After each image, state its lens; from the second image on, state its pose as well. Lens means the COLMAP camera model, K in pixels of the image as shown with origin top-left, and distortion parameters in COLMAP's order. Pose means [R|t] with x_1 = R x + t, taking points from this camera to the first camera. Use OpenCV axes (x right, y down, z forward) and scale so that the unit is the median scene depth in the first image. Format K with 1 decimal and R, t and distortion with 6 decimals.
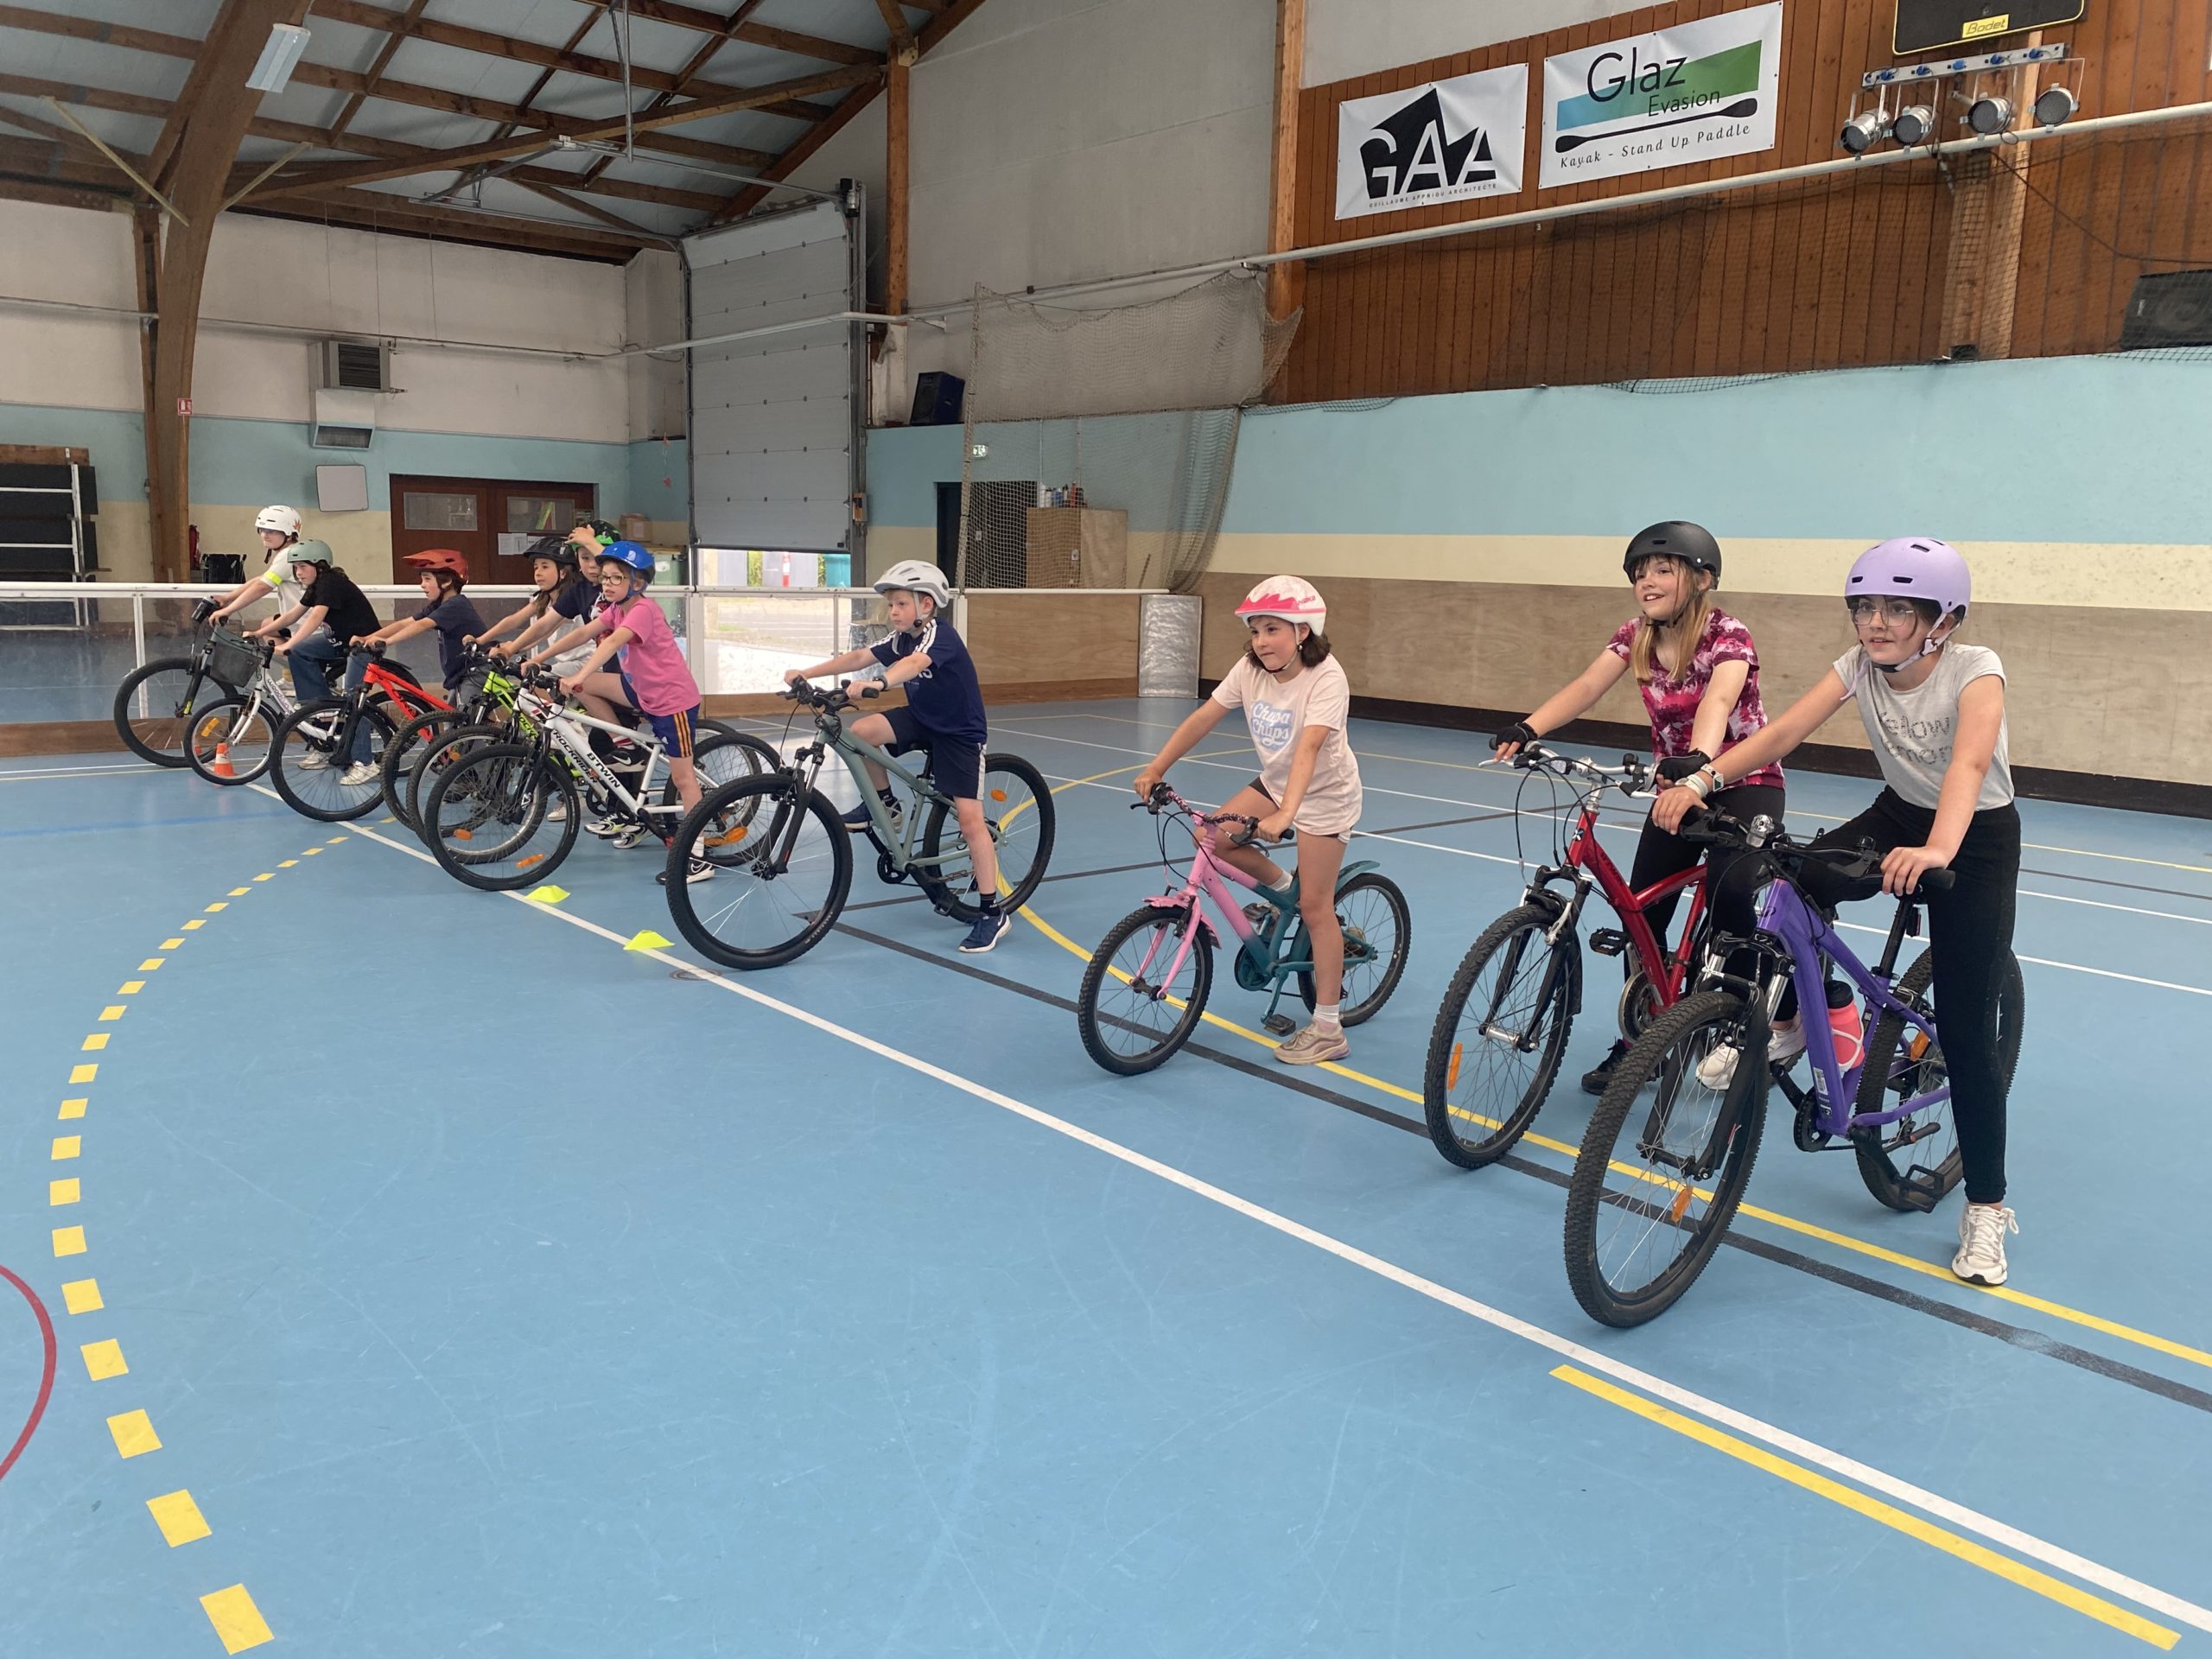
lens RADIAL K [[1677.4, 0, 1107.7], [0, 1677.4, 820.1], [0, 0, 1]] dist [0.014152, -0.012107]
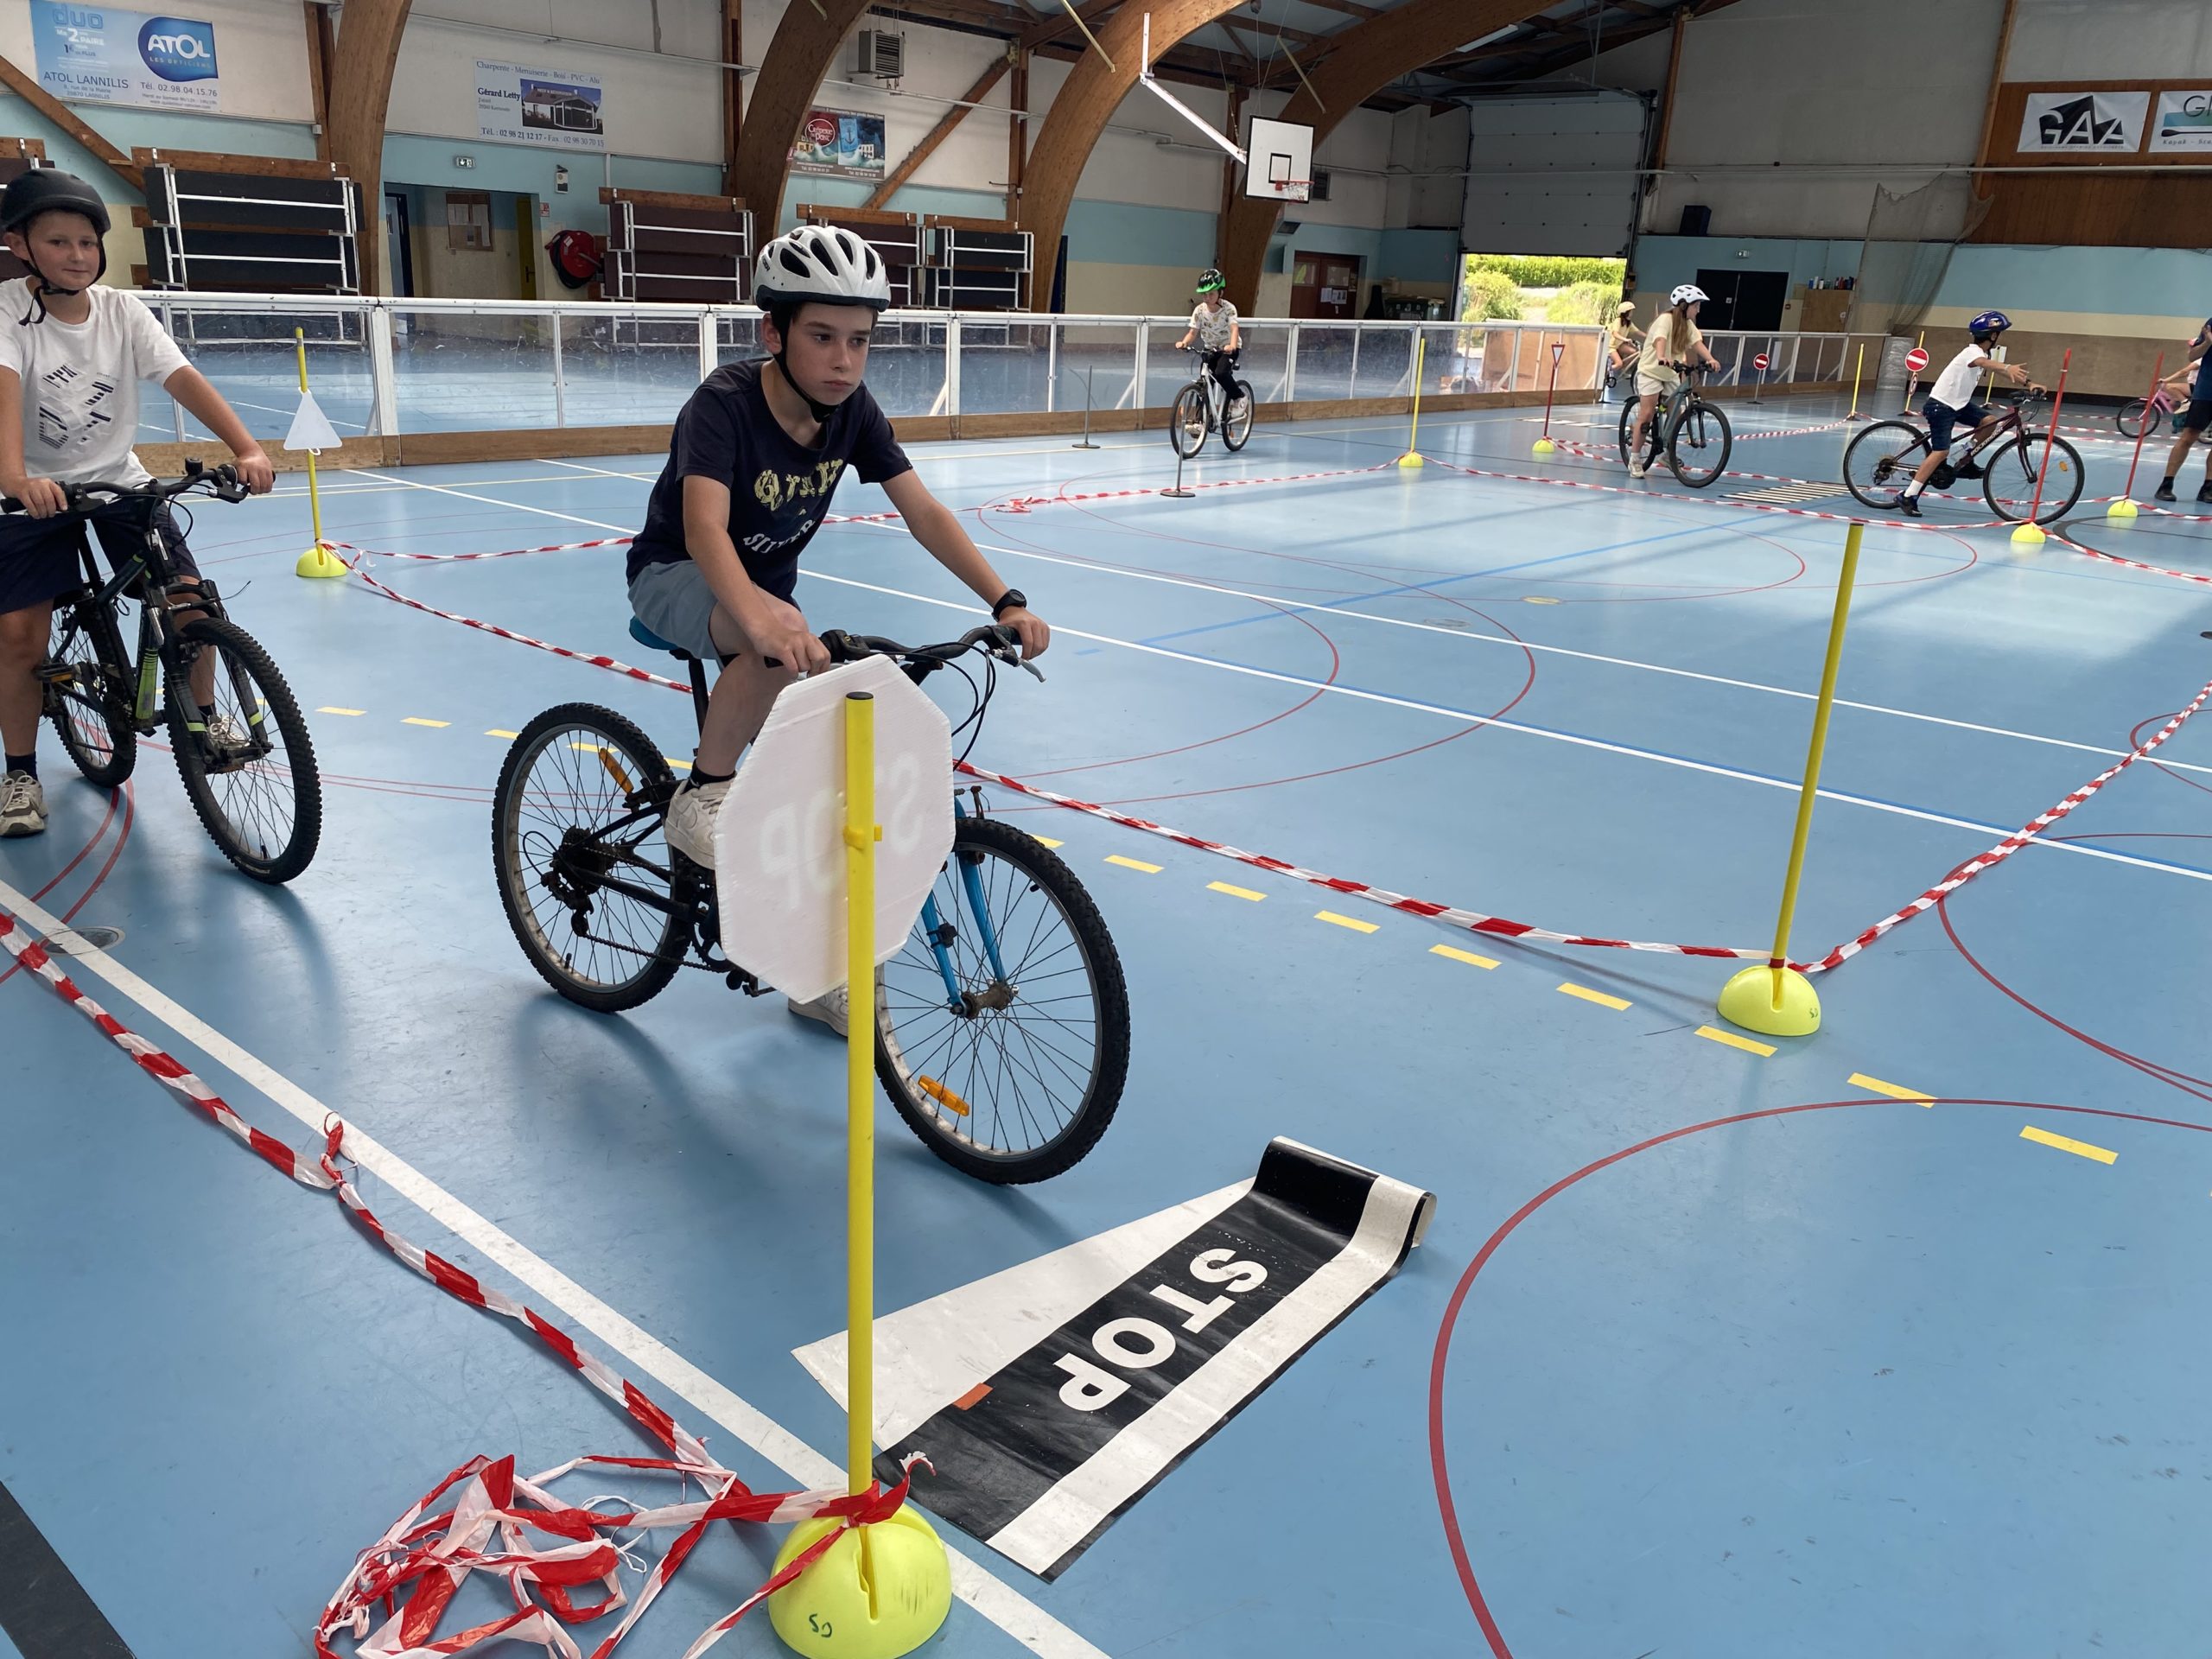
lens RADIAL K [[1677.4, 0, 1099.5], [0, 1677.4, 829.8], [0, 0, 1]] dist [0.014152, -0.012107]
pose [[0.989020, -0.023393, 0.145919, -1.350306], [-0.000207, 0.987172, 0.159660, 0.140712], [-0.147782, -0.157937, 0.976328, -1.023809]]
